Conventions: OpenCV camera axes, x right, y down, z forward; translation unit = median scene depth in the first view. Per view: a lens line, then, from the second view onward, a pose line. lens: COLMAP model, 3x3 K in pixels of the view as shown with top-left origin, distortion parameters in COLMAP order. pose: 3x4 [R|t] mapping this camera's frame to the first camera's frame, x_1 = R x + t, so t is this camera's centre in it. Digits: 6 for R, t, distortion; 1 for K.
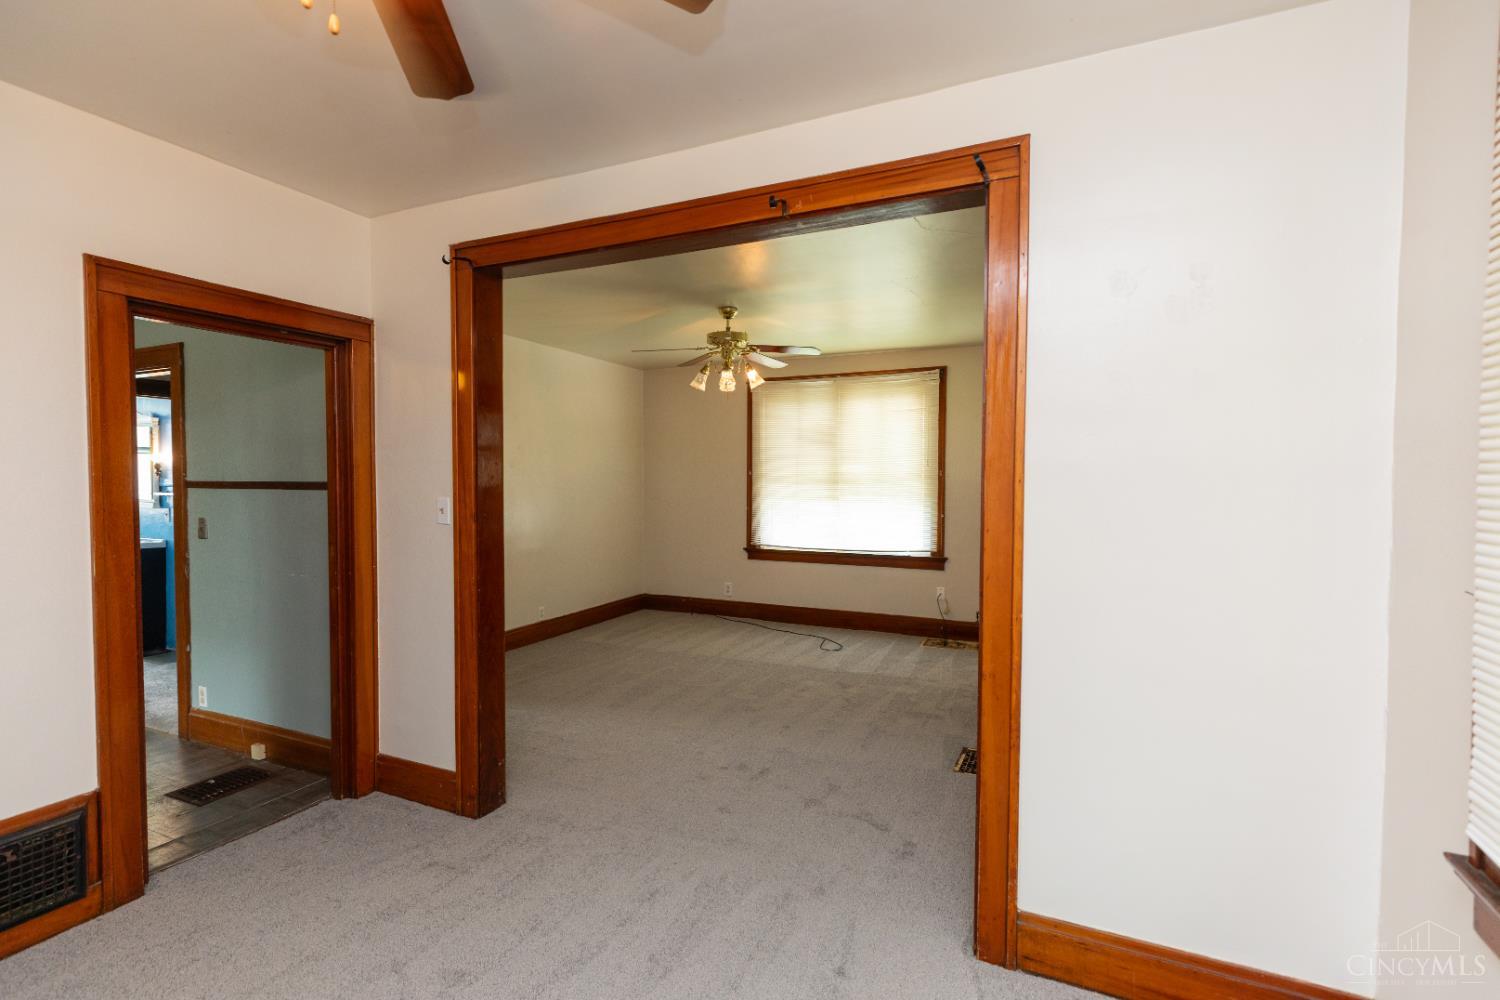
lens RADIAL K [[670.0, 0, 750.0], [0, 670.0, 500.0], [0, 0, 1]] dist [0.004730, 0.000071]
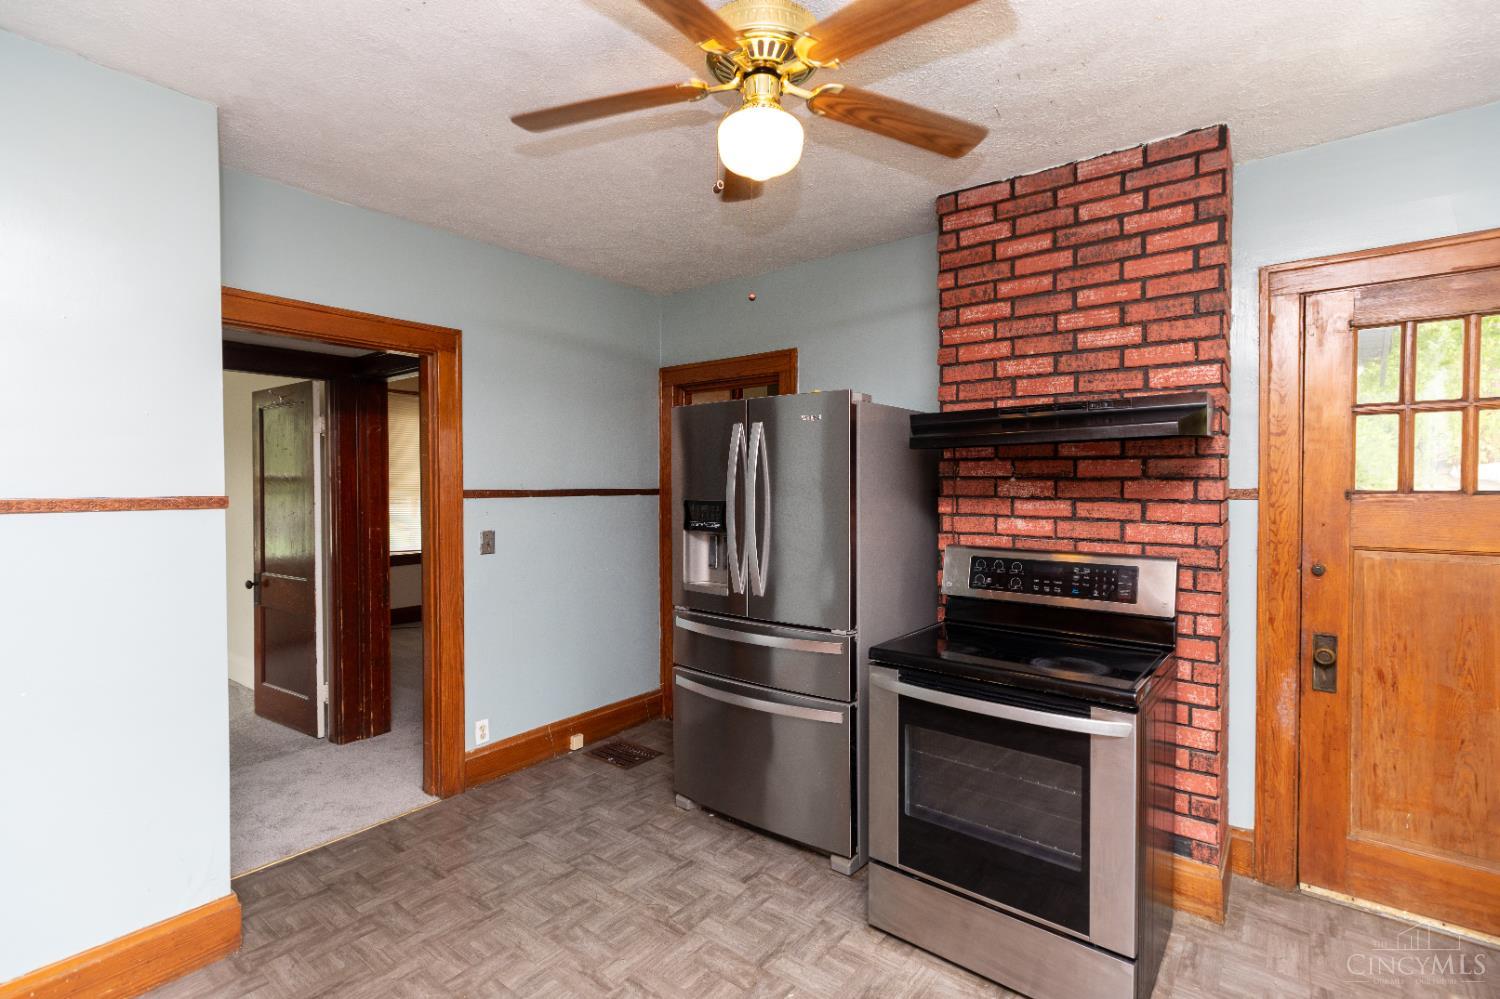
lens RADIAL K [[670.0, 0, 750.0], [0, 670.0, 499.5], [0, 0, 1]] dist [0.004730, 0.000071]
pose [[0.241360, -0.015294, 0.970315, -1.604032], [0.046096, 0.998928, 0.004279, -0.002752], [-0.969340, 0.043694, 0.241806, 0.431572]]
